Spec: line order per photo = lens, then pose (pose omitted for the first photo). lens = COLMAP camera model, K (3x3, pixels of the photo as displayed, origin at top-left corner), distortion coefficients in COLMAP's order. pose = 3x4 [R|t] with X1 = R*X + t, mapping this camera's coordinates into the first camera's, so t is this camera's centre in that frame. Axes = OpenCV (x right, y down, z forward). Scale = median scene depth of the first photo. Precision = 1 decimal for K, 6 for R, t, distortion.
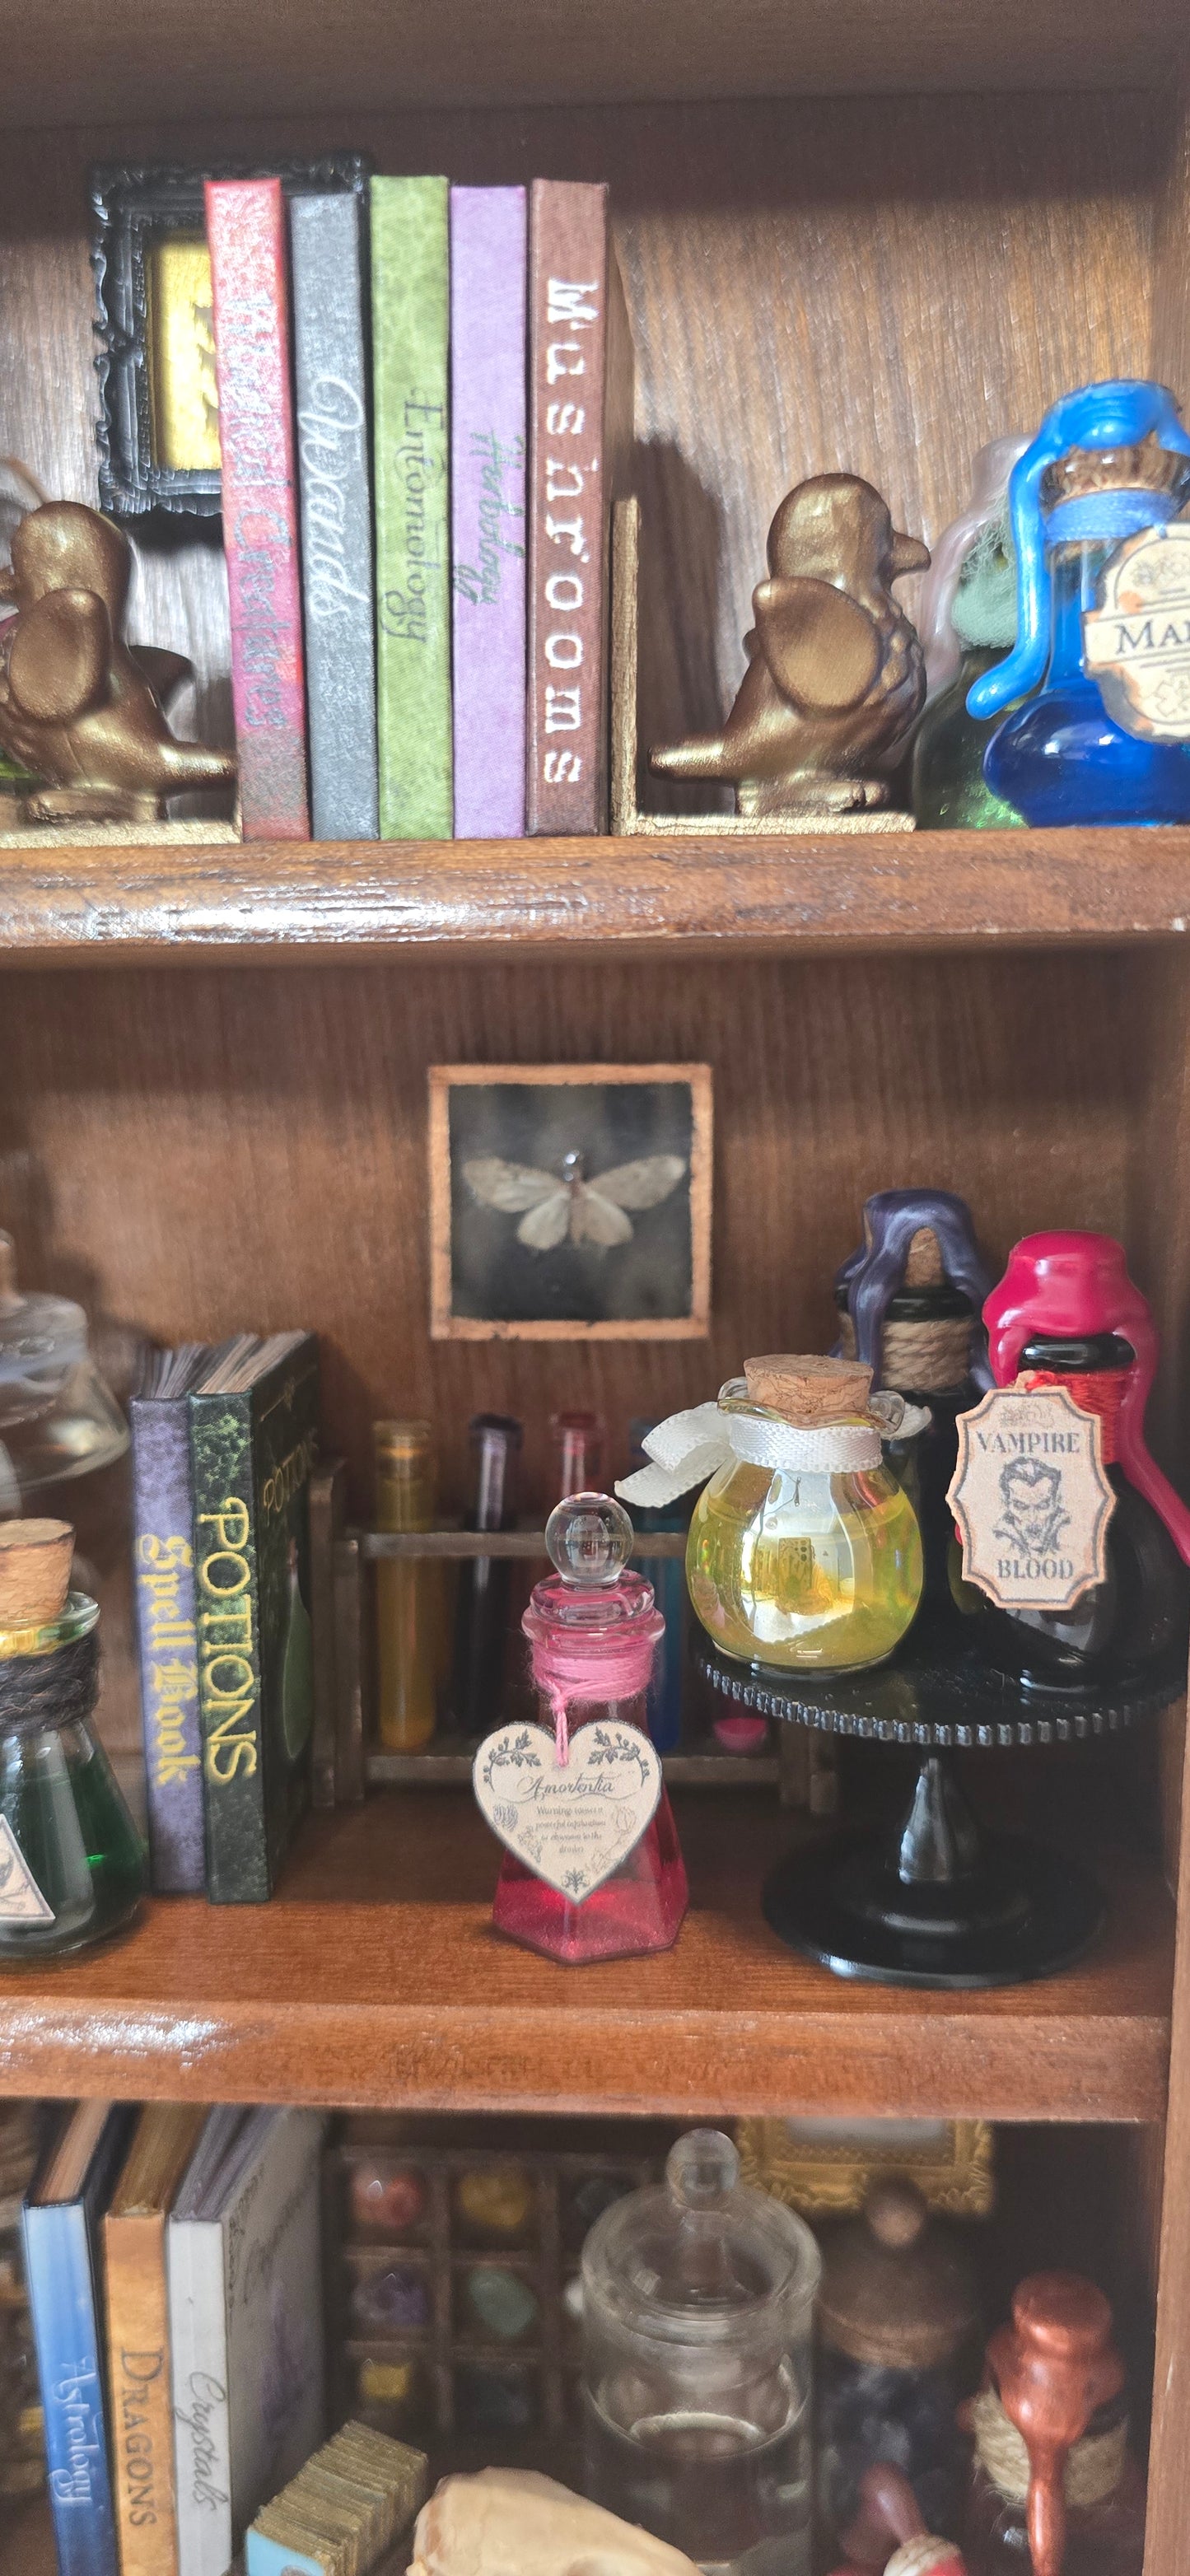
lens RADIAL K [[1914.6, 0, 605.1], [0, 1914.6, 1278.1], [0, 0, 1]] dist [-0.018741, -0.019462]
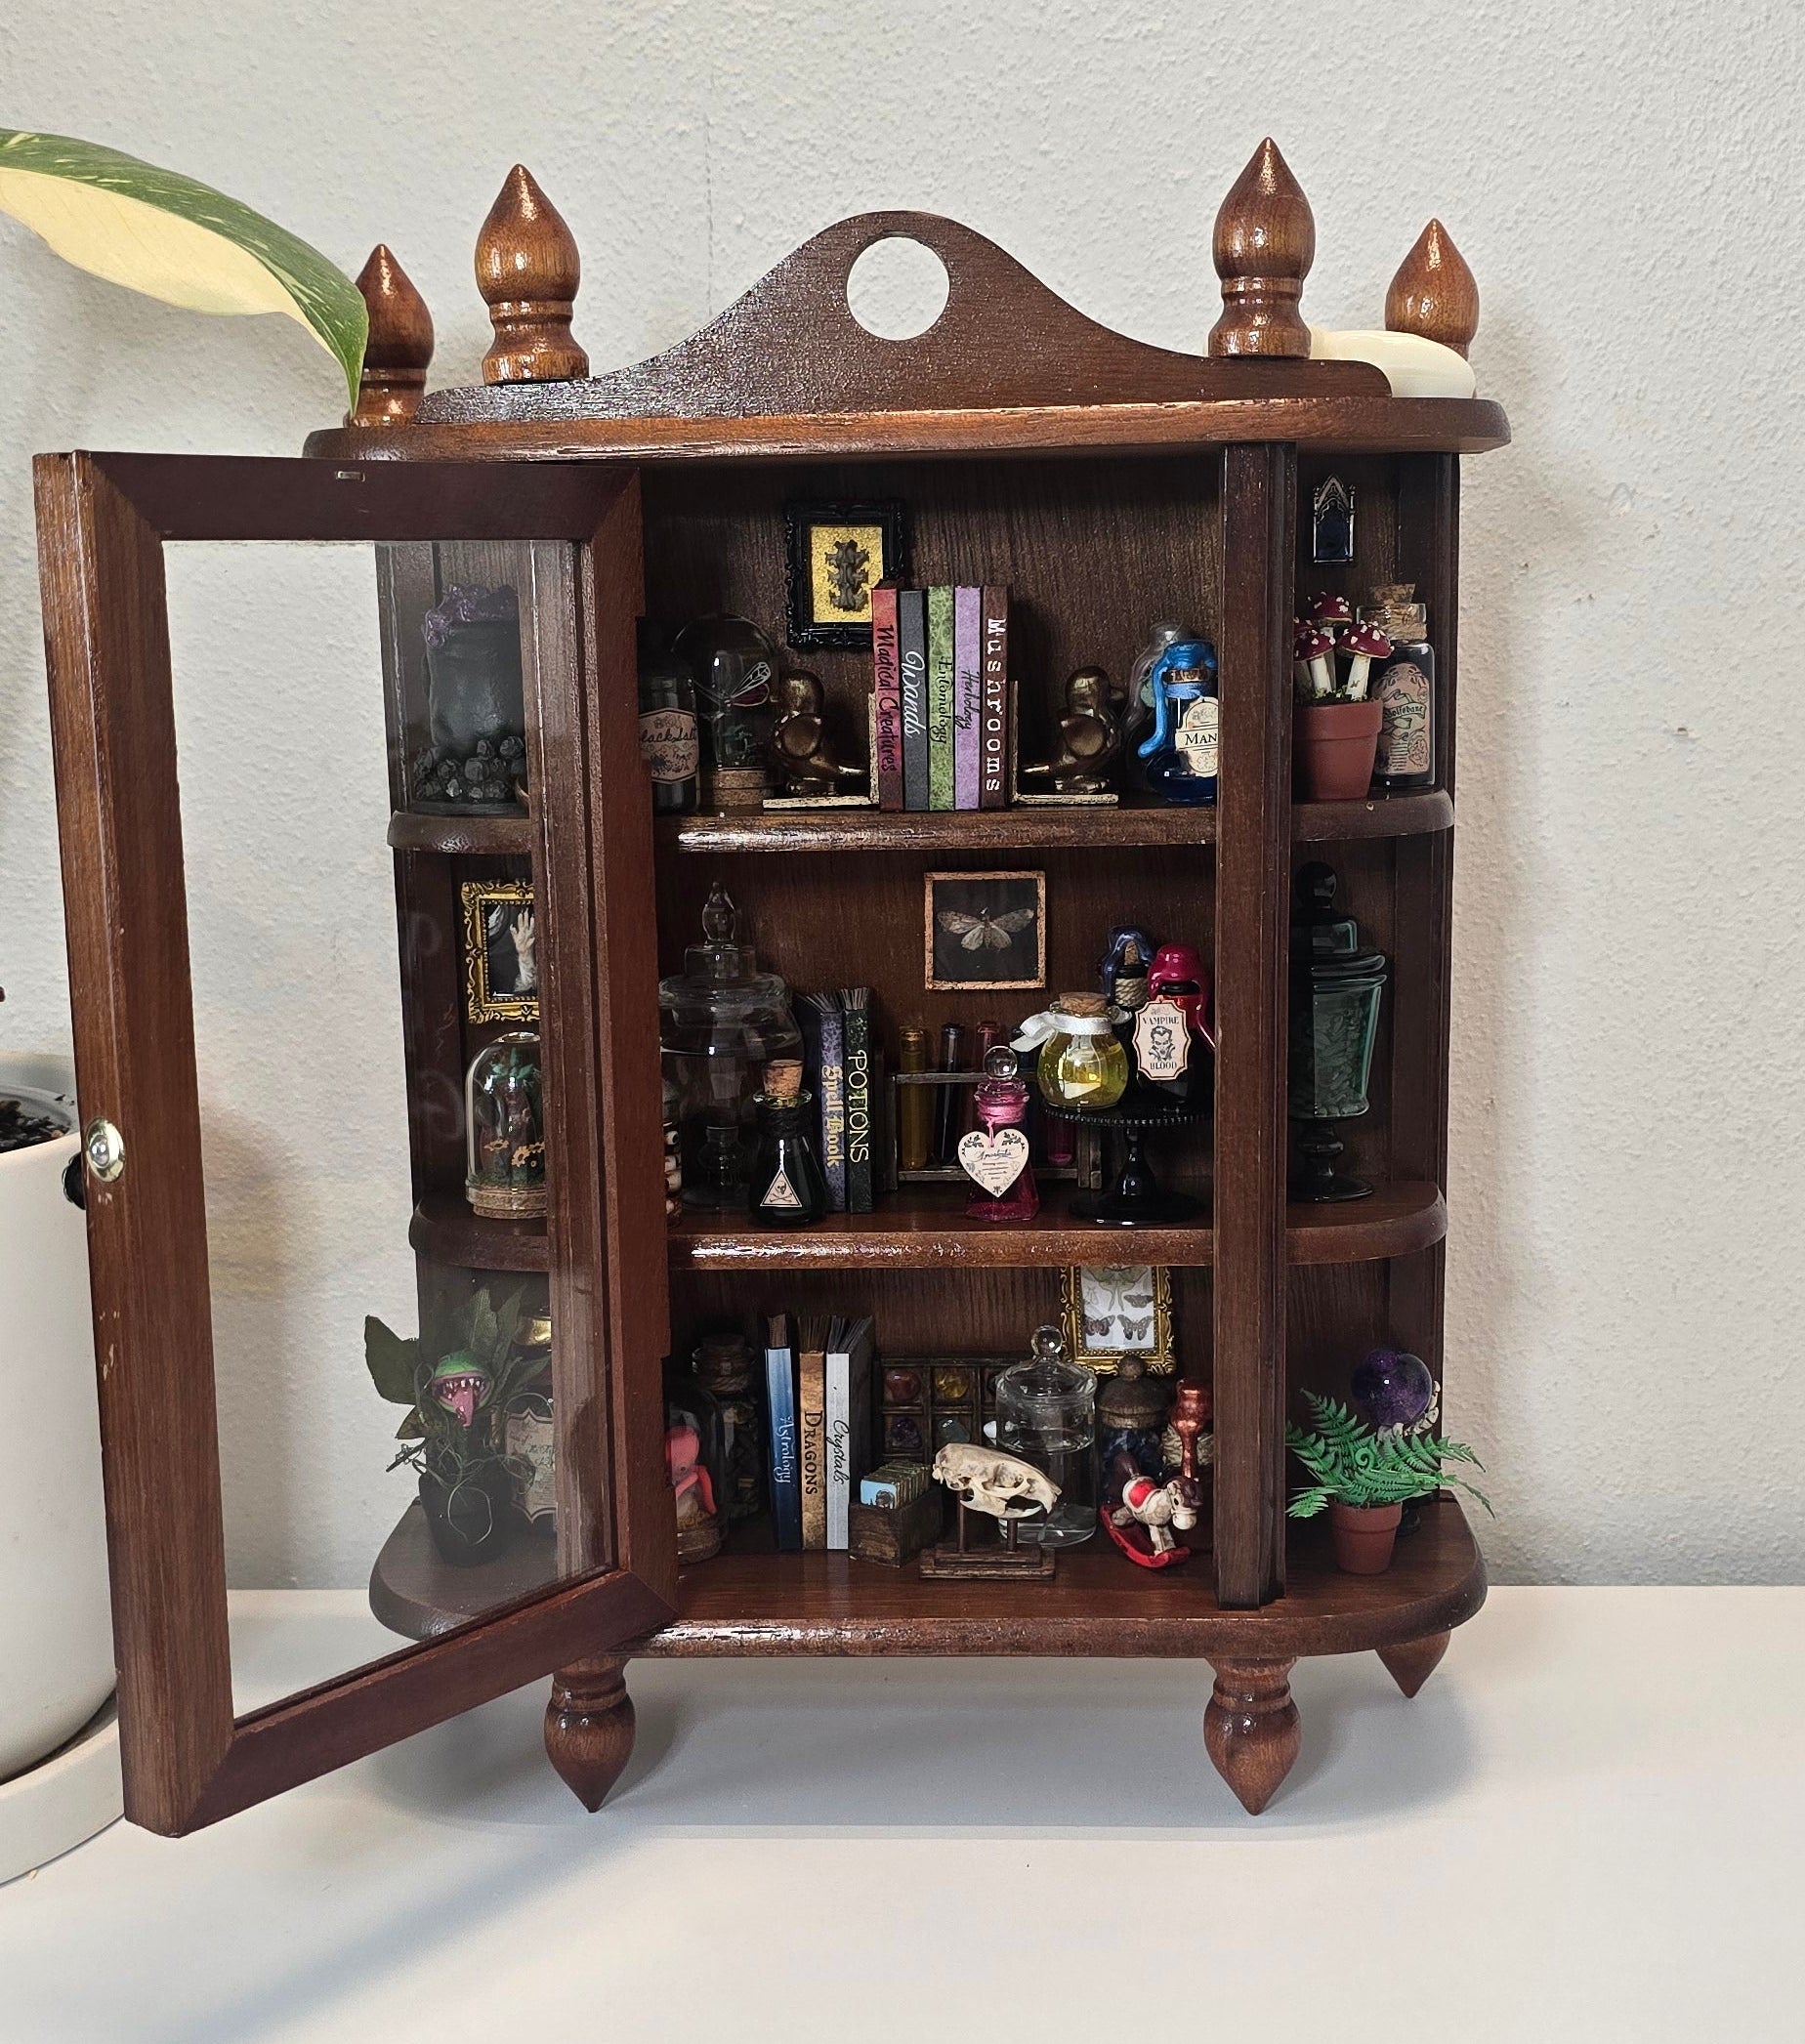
lens RADIAL K [[2691.9, 0, 910.1], [0, 2691.9, 1066.1], [0, 0, 1]] dist [0.273057, -0.021384]
pose [[0.999912, -0.011546, 0.006565, -0.160991], [0.011253, 0.999011, 0.043026, -0.019720], [-0.007056, -0.042949, 0.999052, -2.766096]]
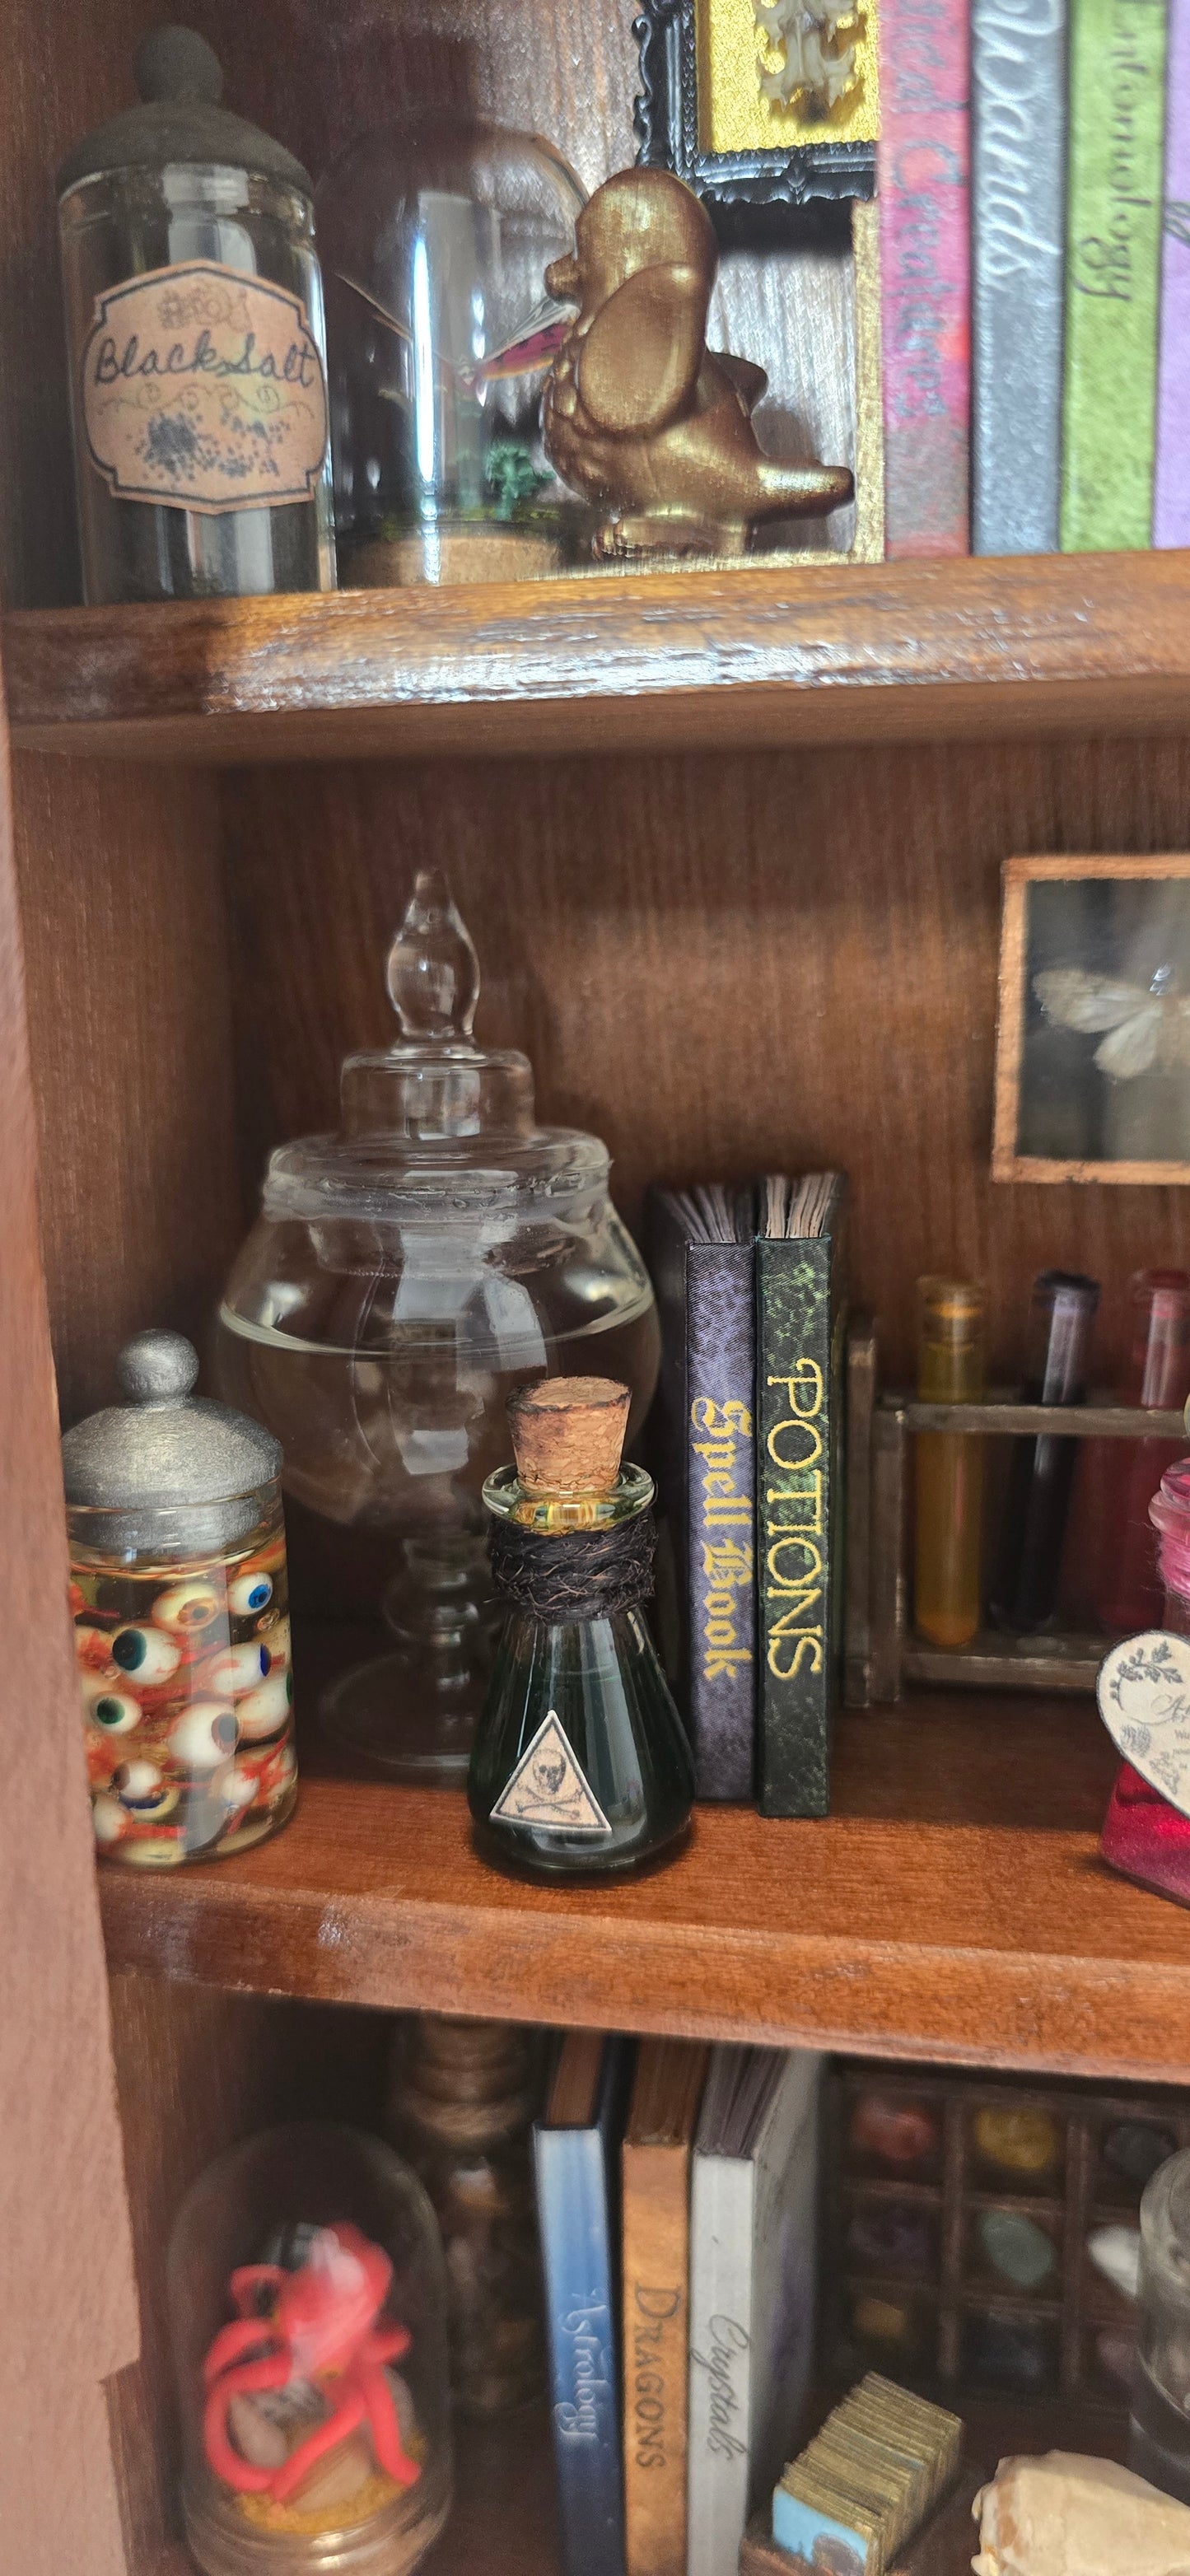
lens RADIAL K [[1954.7, 0, 573.5], [0, 1954.7, 1275.3], [0, 0, 1]] dist [-0.009827, -0.048965]
pose [[0.987282, 0.018424, -0.157909, -0.168560], [-0.007548, 0.997574, 0.069196, 0.017935], [0.158801, -0.067124, 0.985026, 0.121257]]
